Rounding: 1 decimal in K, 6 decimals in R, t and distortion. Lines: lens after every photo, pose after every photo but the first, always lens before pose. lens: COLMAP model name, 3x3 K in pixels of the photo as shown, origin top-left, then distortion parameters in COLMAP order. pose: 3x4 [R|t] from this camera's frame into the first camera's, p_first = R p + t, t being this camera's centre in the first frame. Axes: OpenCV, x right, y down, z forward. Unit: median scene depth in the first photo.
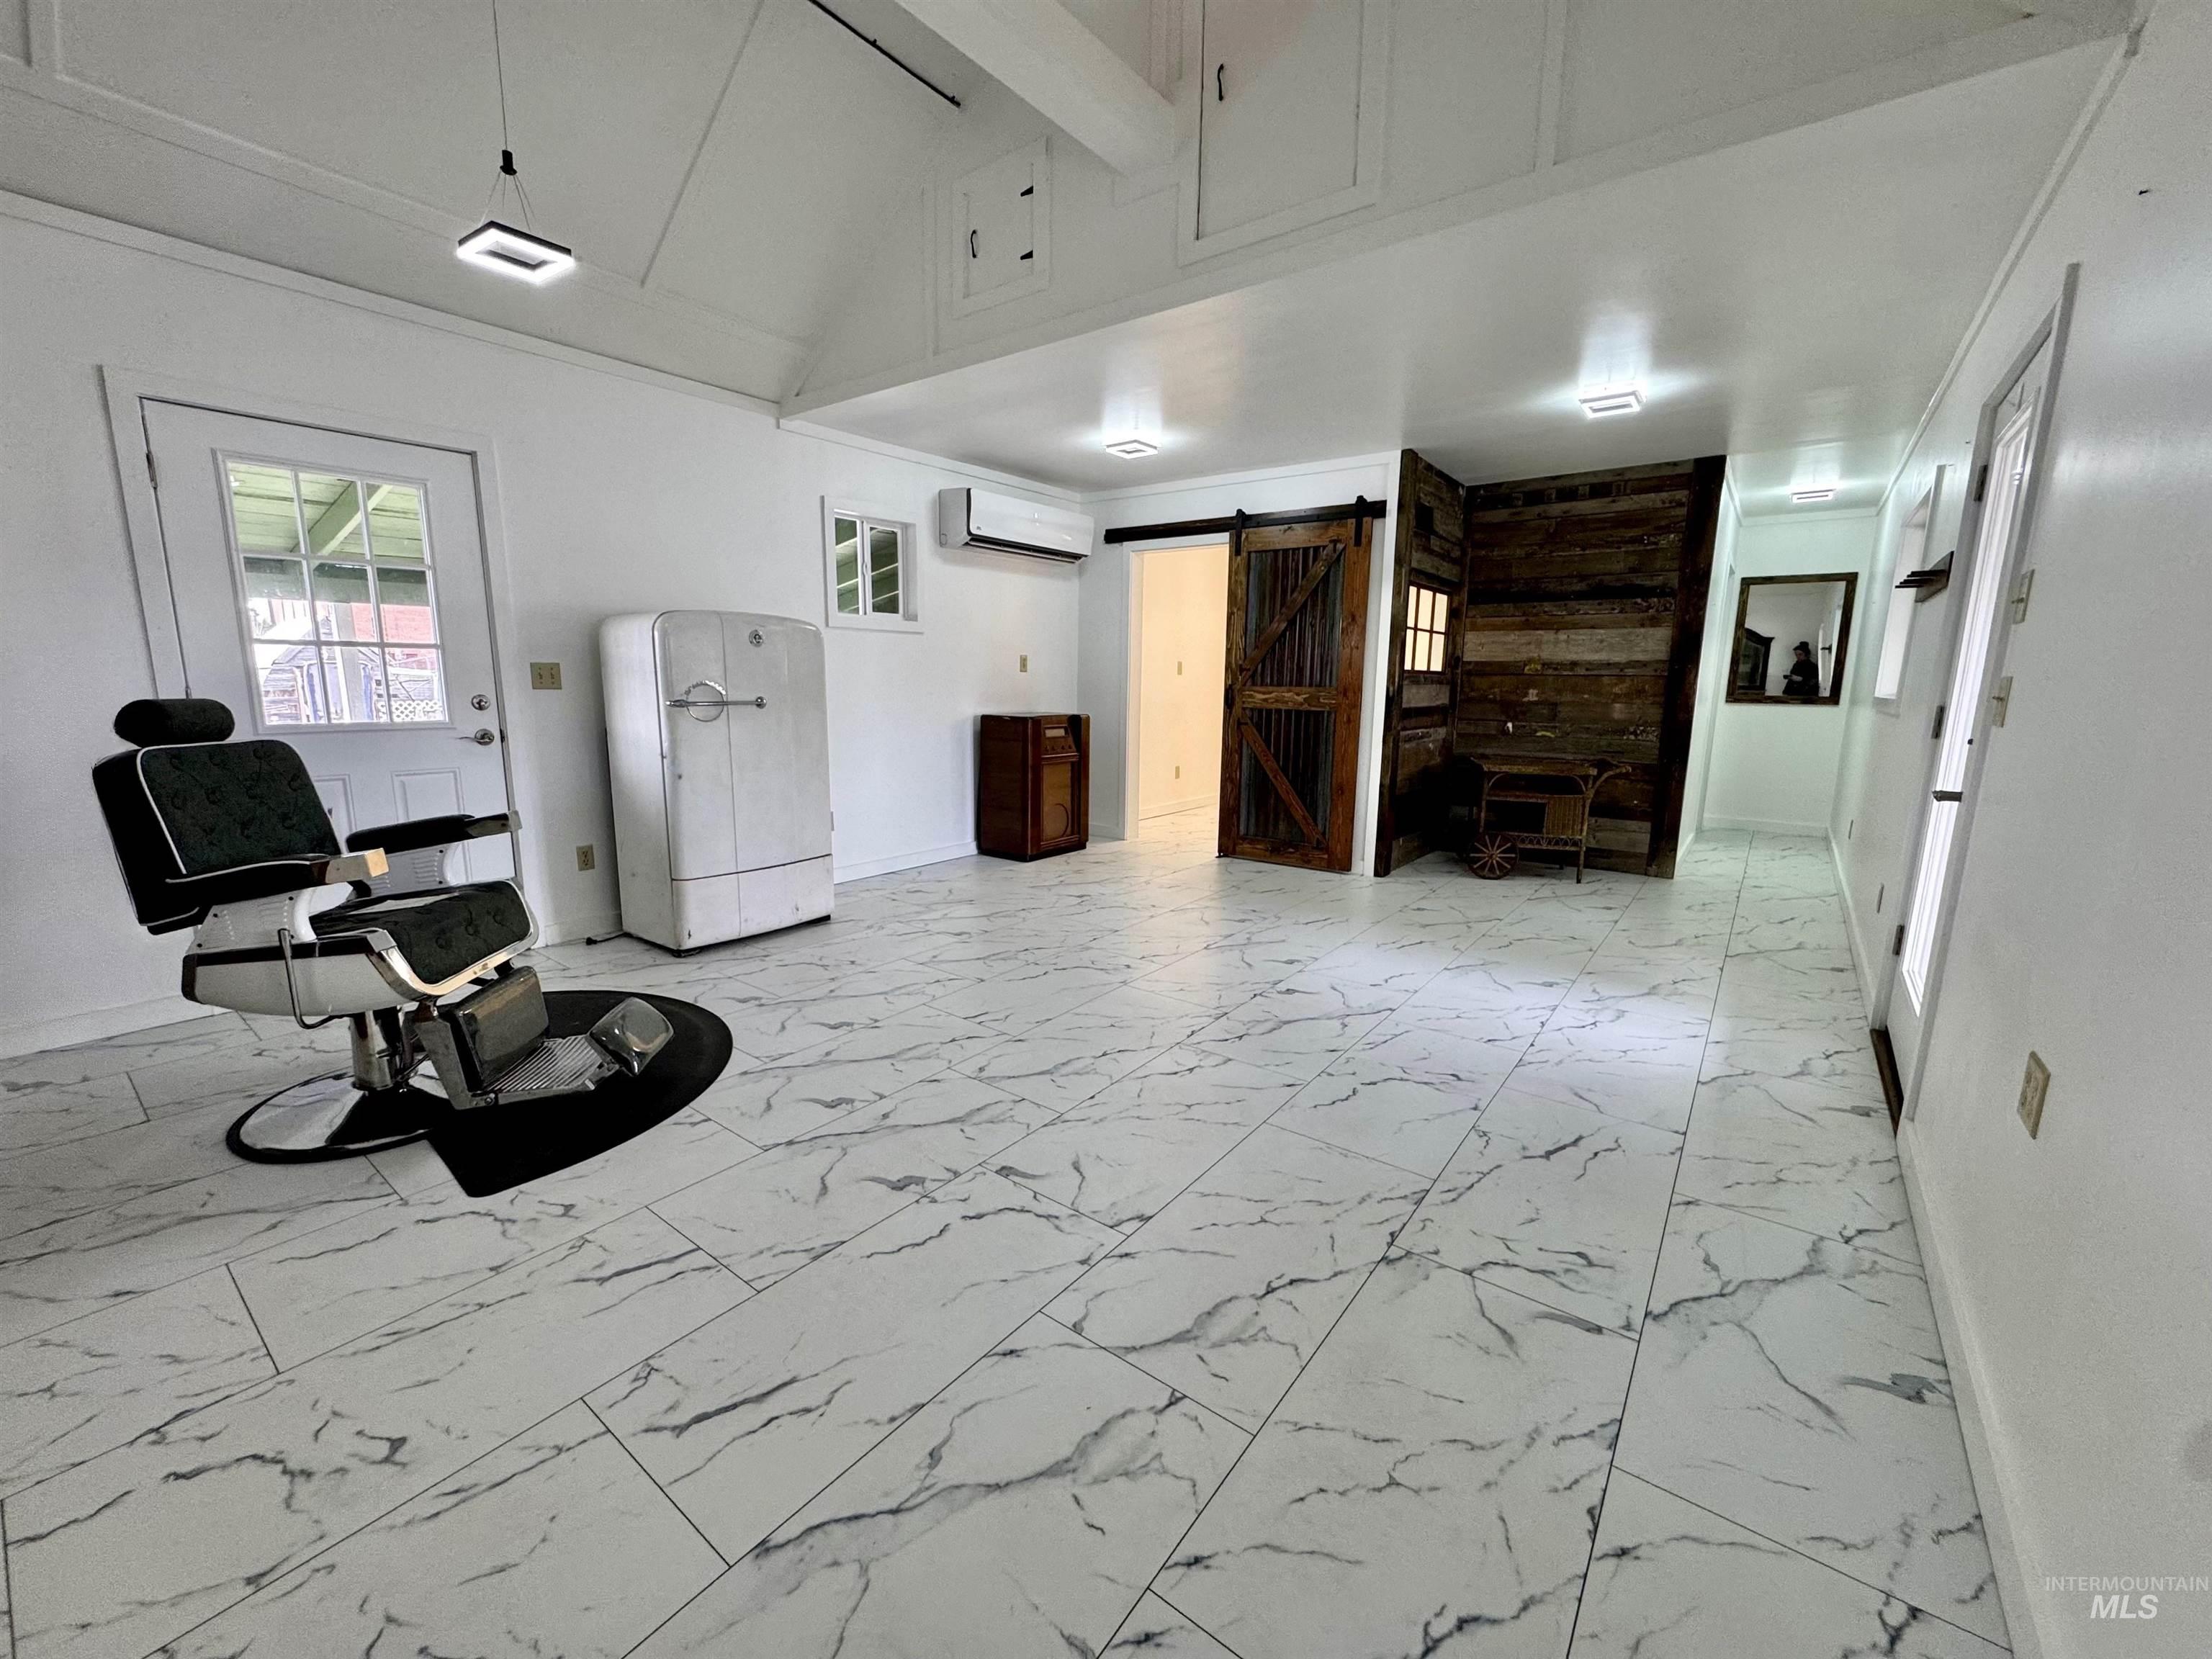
lens RADIAL K [[889.3, 0, 1107.9], [0, 889.3, 826.5], [0, 0, 1]] dist [-0.002656, -0.000080]
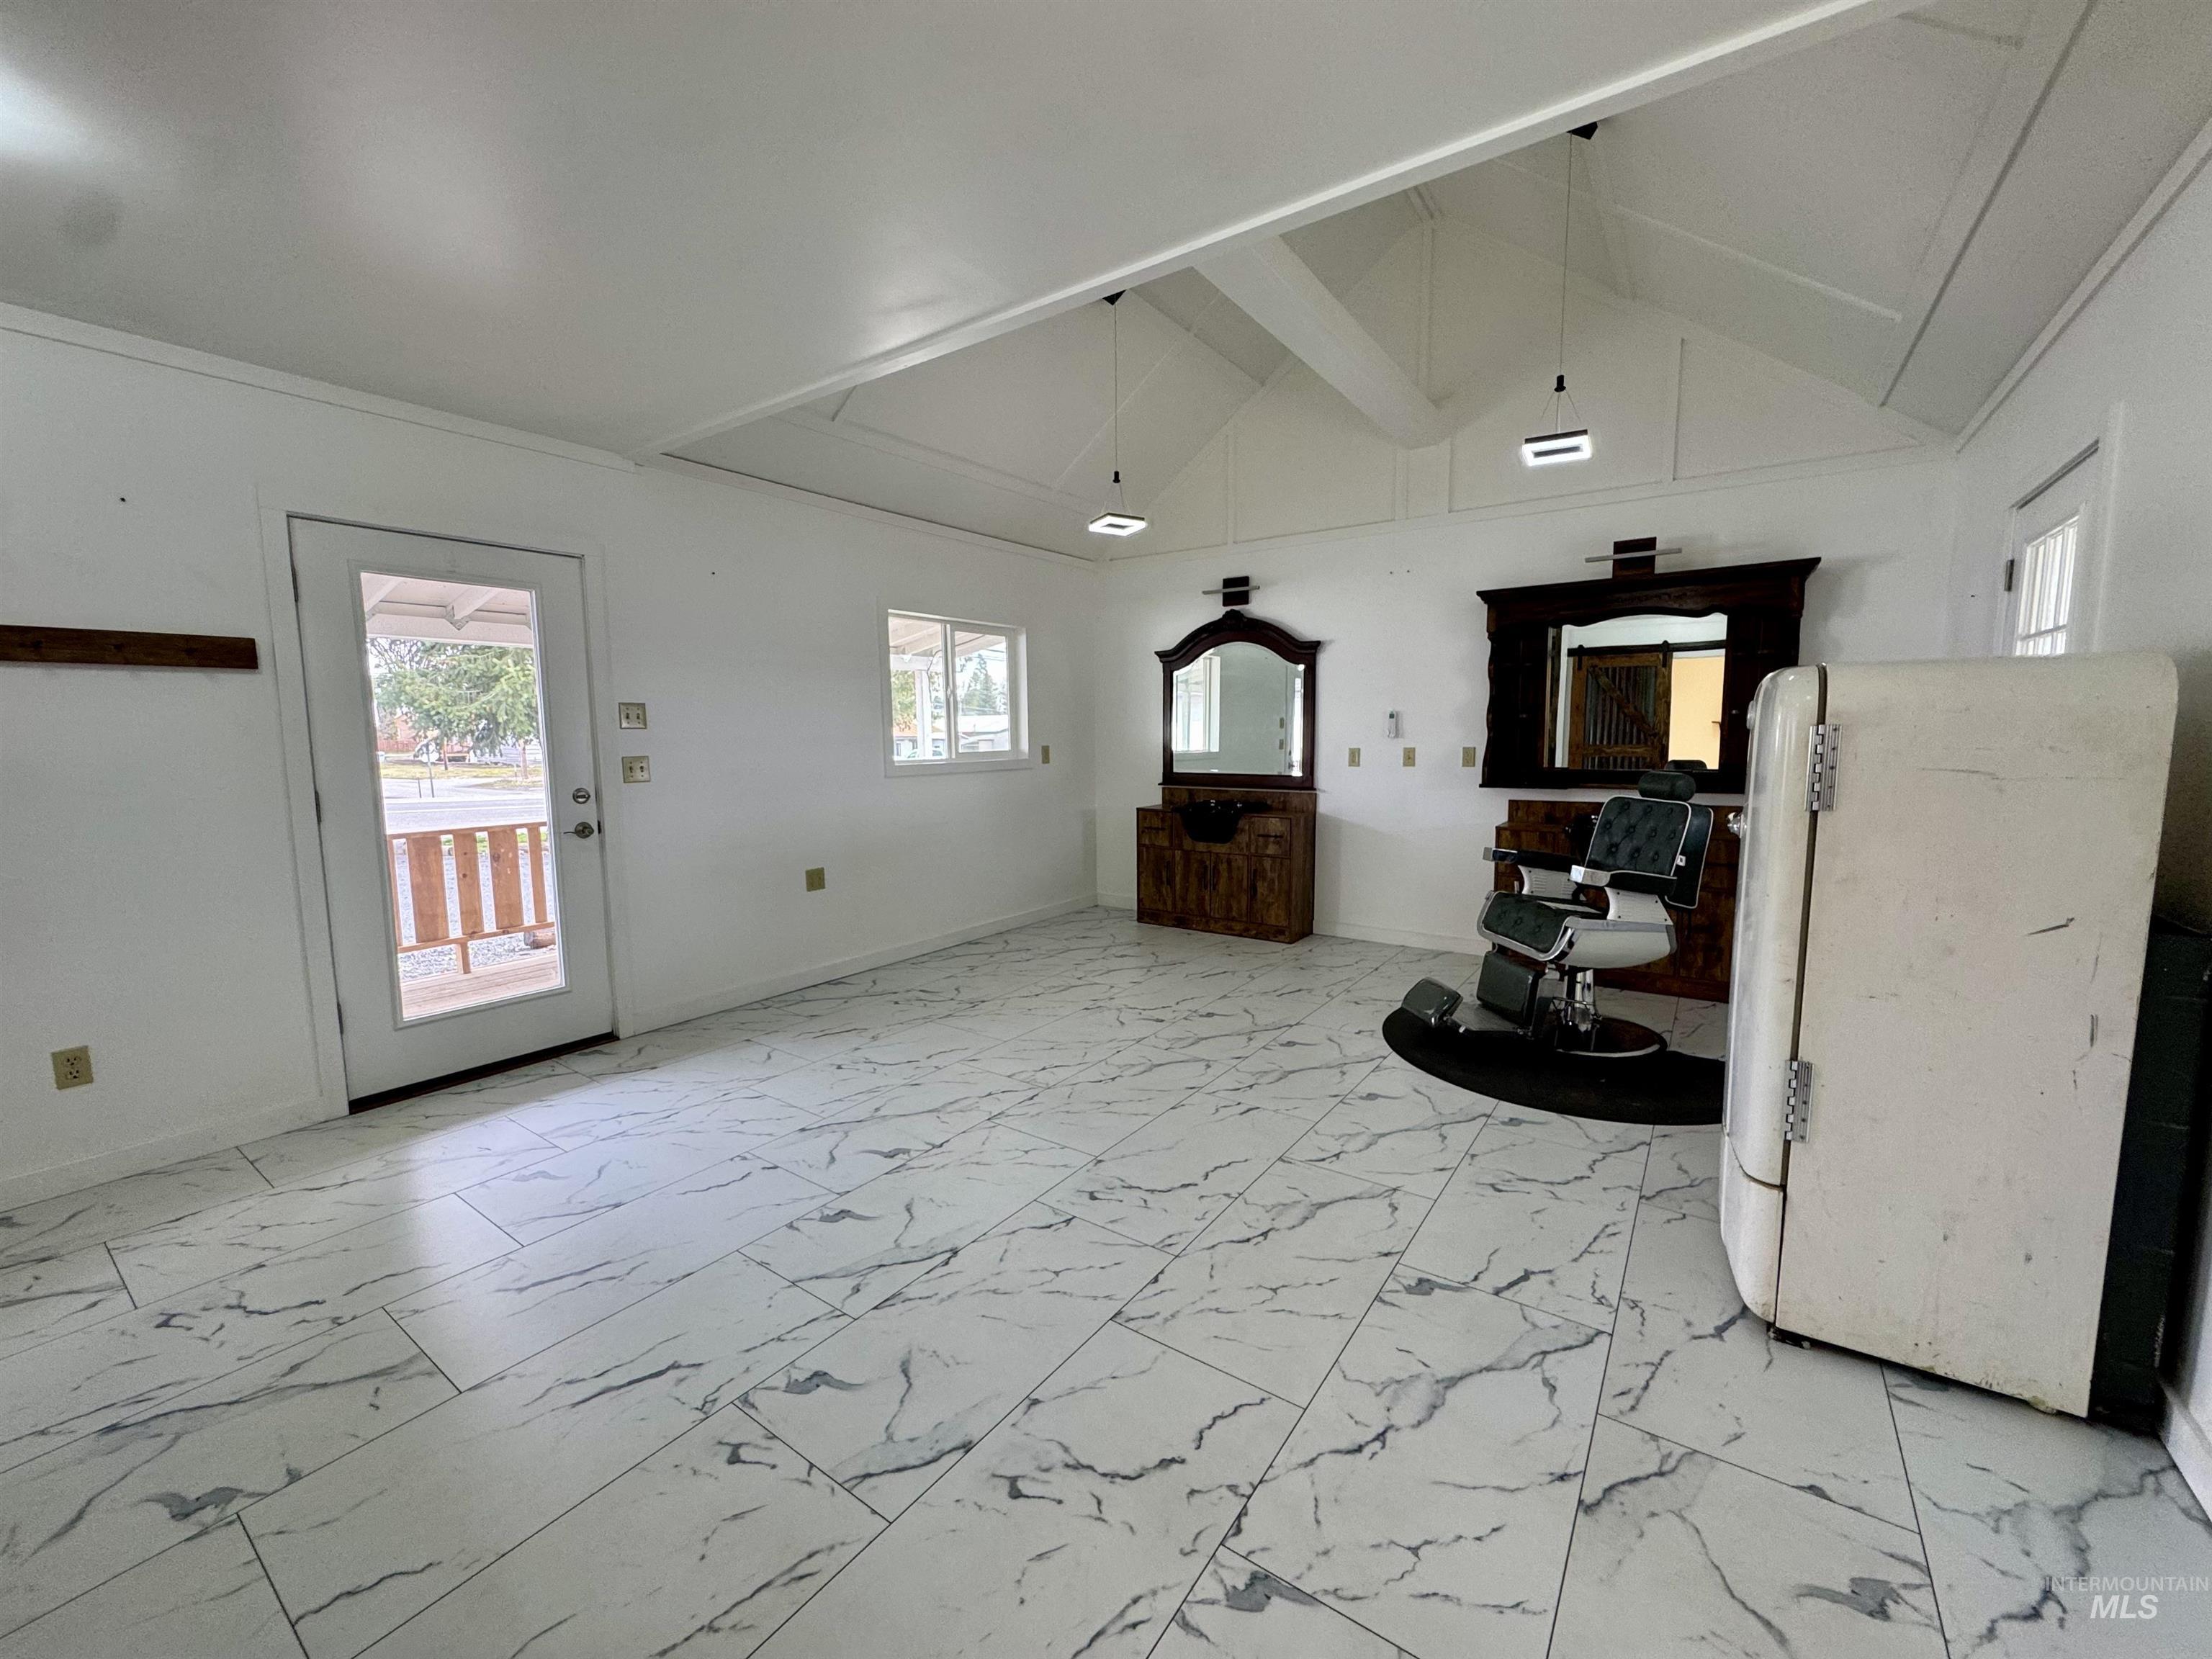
lens RADIAL K [[889.3, 0, 1095.4], [0, 889.3, 816.0], [0, 0, 1]] dist [-0.002656, -0.000080]
pose [[-0.999766, 0.000086, -0.021612, 0.024124], [-0.005594, 0.964885, 0.262612, -0.205741], [0.020875, 0.262671, -0.964660, 1.077924]]
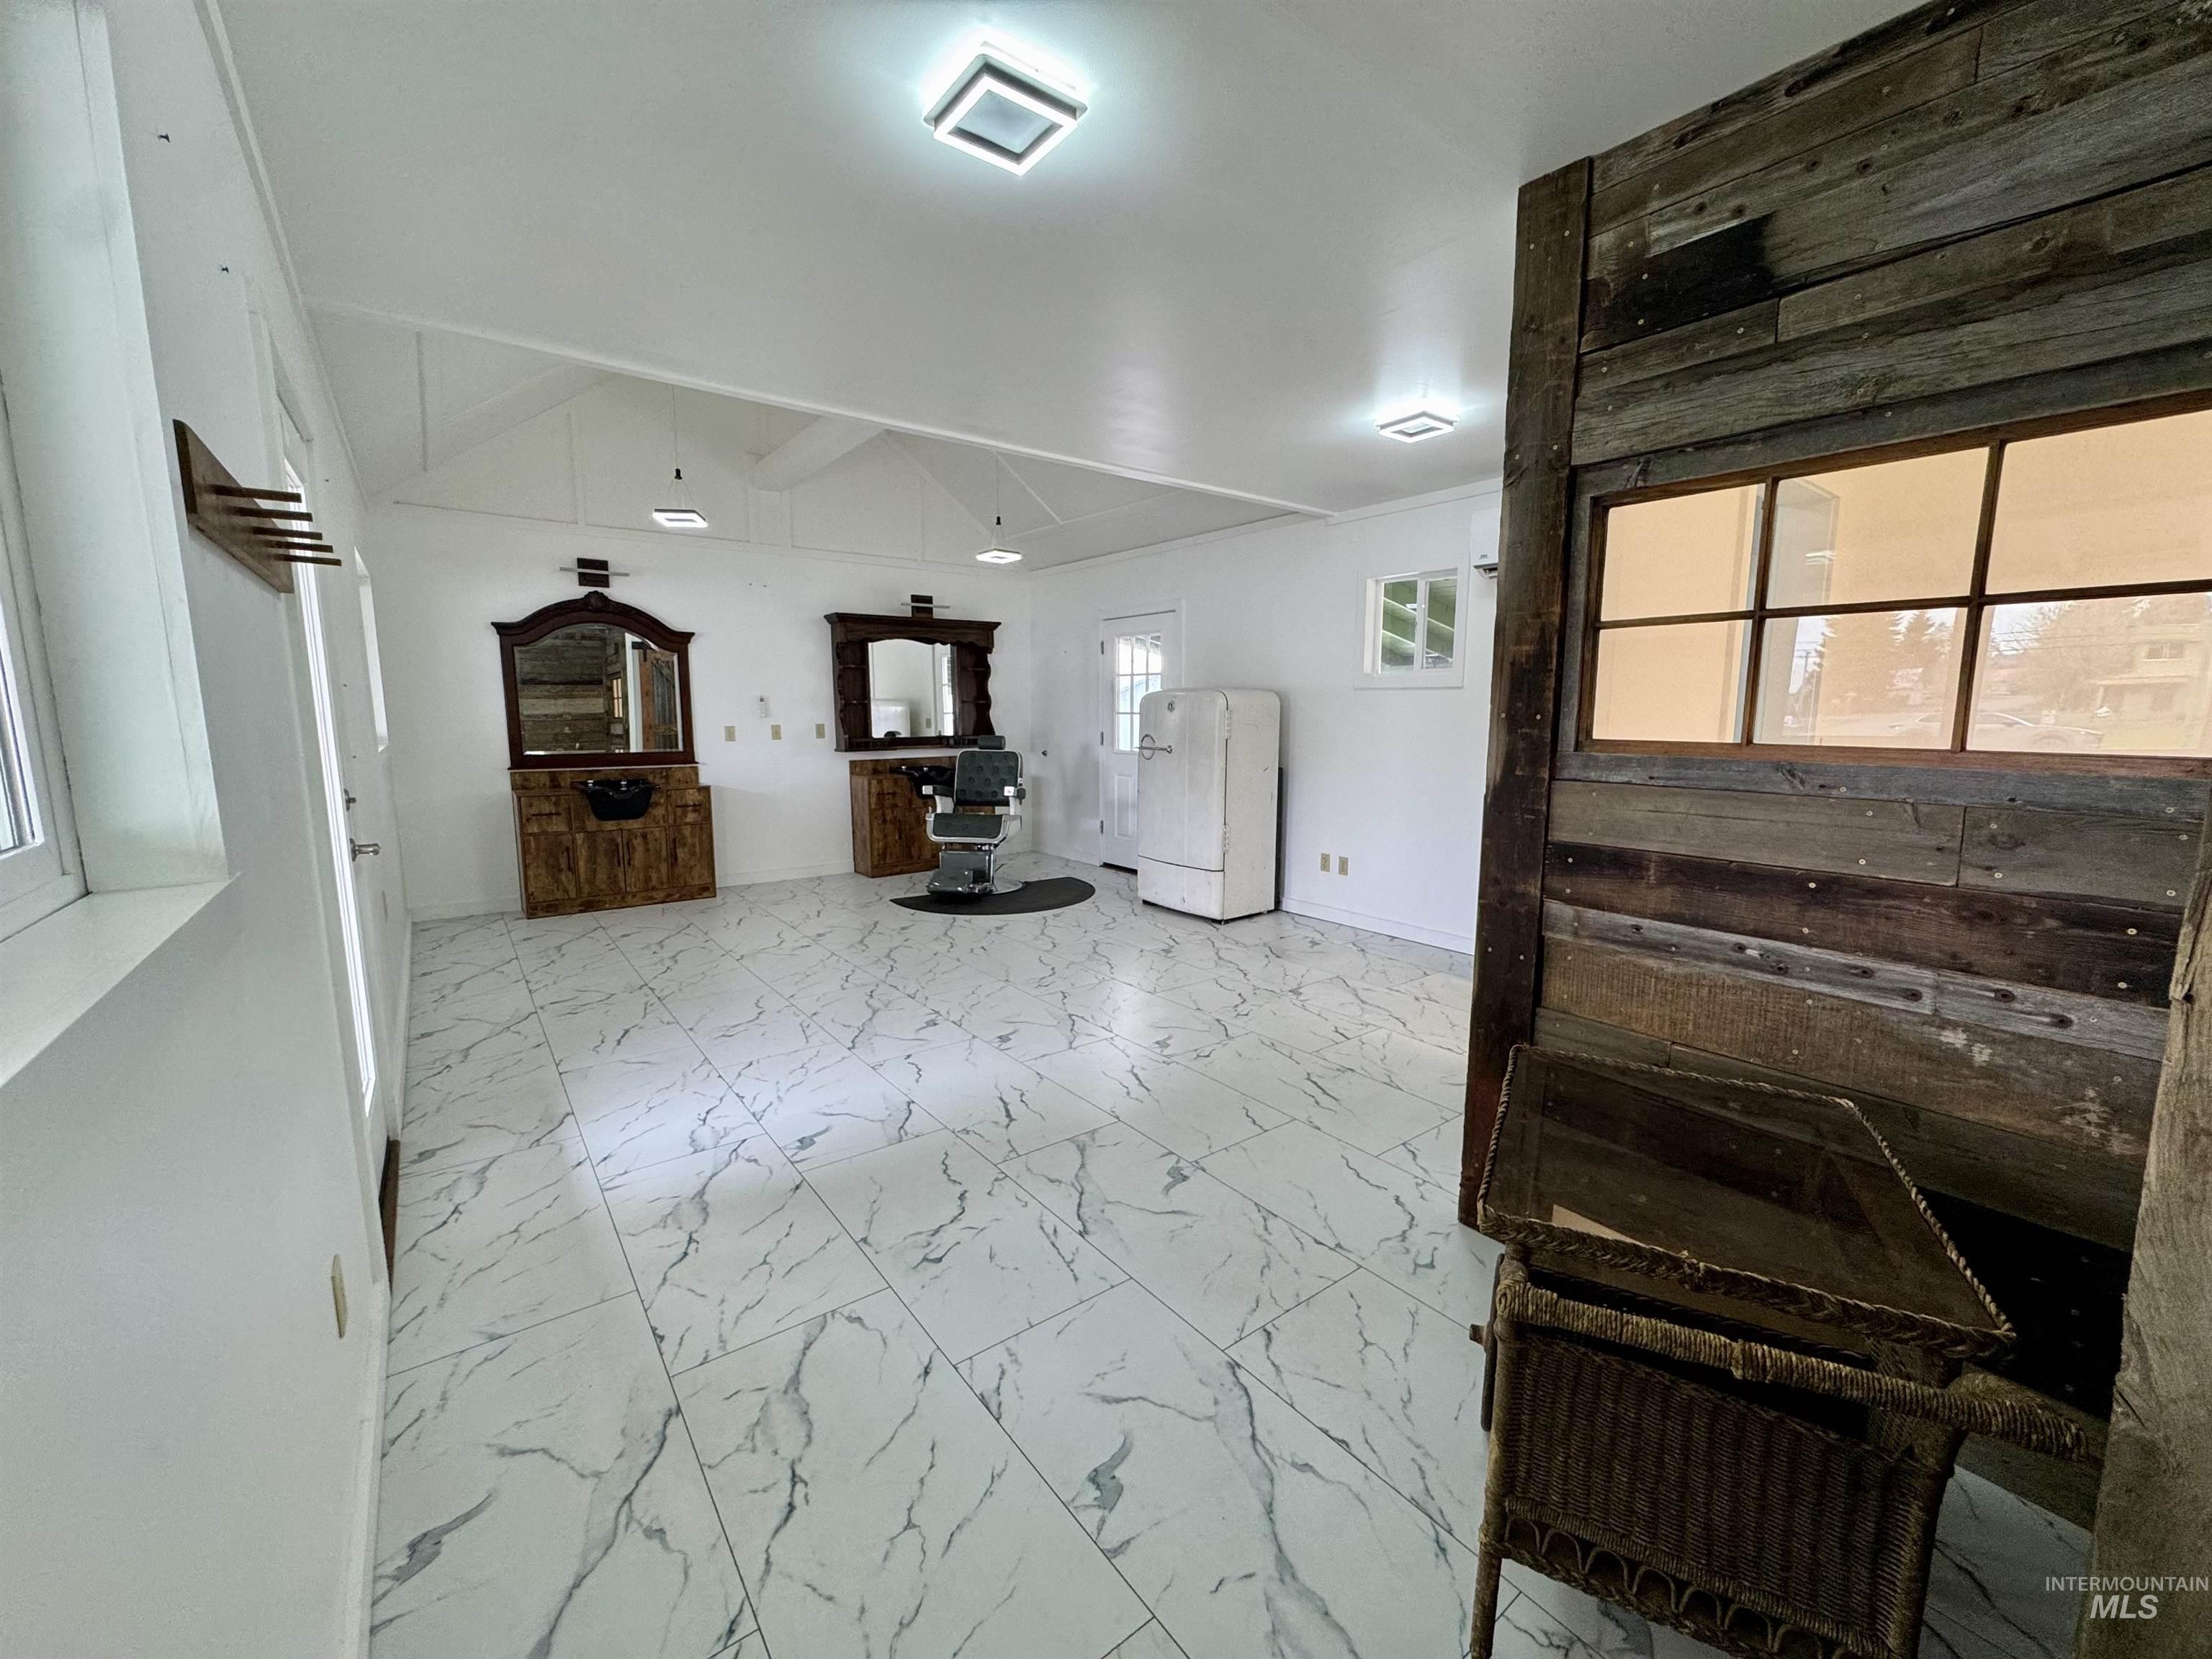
lens RADIAL K [[889.3, 0, 1104.9], [0, 889.3, 827.5], [0, 0, 1]] dist [-0.002656, -0.000080]
pose [[-0.273401, 0.116787, -0.954784, 0.736258], [-0.166380, 0.971899, 0.166523, -0.169010], [0.947402, 0.204384, -0.246287, 0.899678]]
